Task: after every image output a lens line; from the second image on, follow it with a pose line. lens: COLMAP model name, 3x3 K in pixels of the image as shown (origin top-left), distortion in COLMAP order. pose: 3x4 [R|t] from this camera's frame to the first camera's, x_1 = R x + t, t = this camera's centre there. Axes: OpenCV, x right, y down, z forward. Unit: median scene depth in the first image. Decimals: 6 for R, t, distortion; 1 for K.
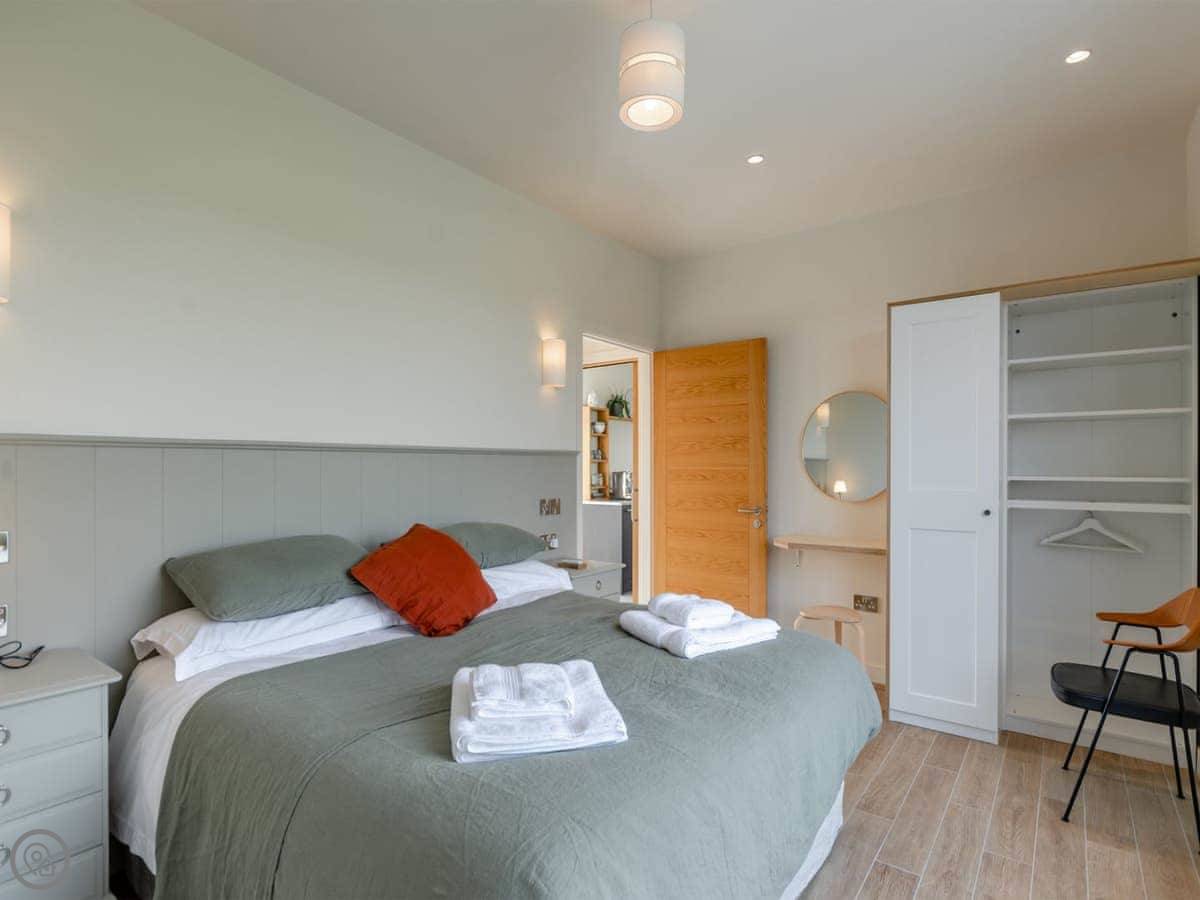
lens RADIAL K [[586.0, 0, 575.0], [0, 586.0, 454.5], [0, 0, 1]] dist [-0.000582, -0.000498]
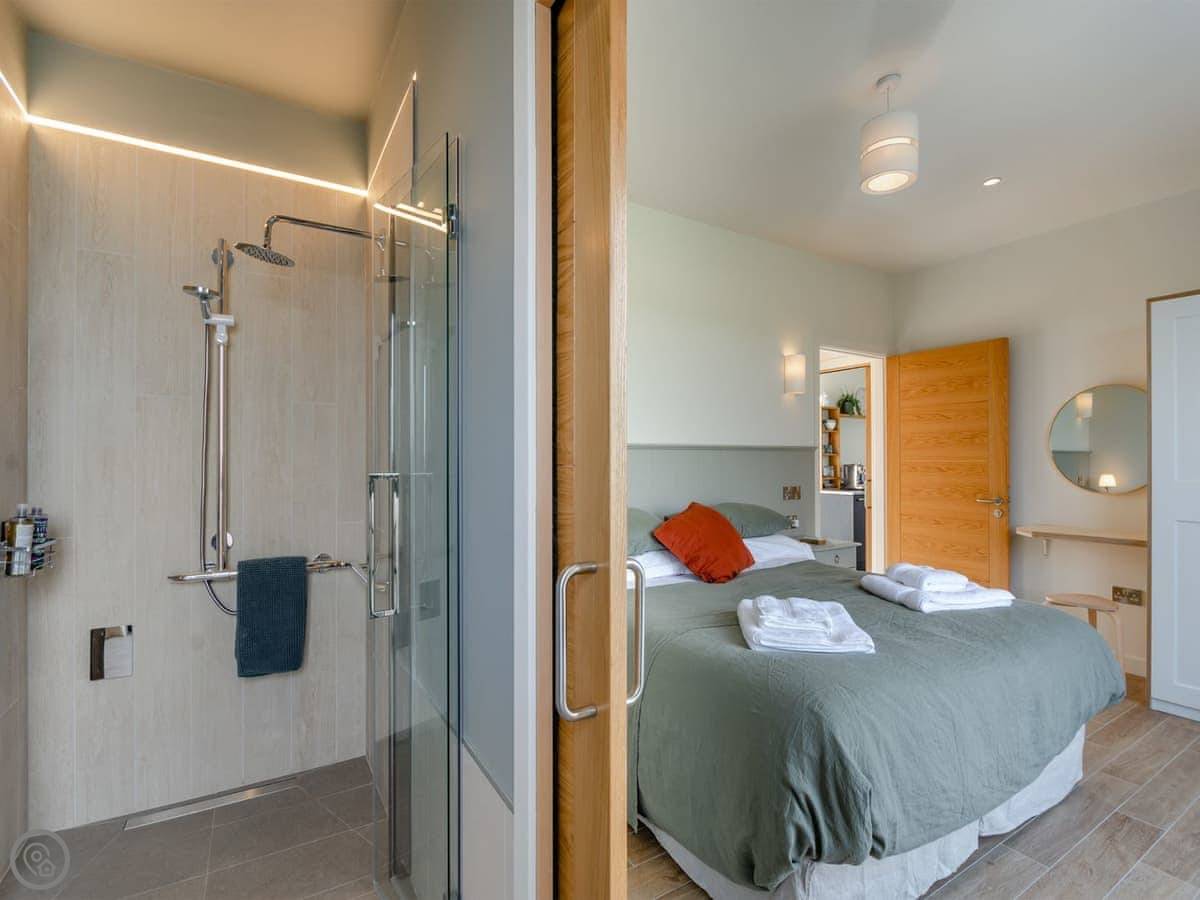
lens RADIAL K [[561.8, 0, 578.7], [0, 561.8, 454.9], [0, 0, 1]] dist [0.003068, -0.004845]
pose [[0.936693, -0.006233, -0.350097, -0.057745], [0.010096, 0.999907, 0.009211, -0.005720], [0.350007, -0.012163, 0.936668, -0.289834]]
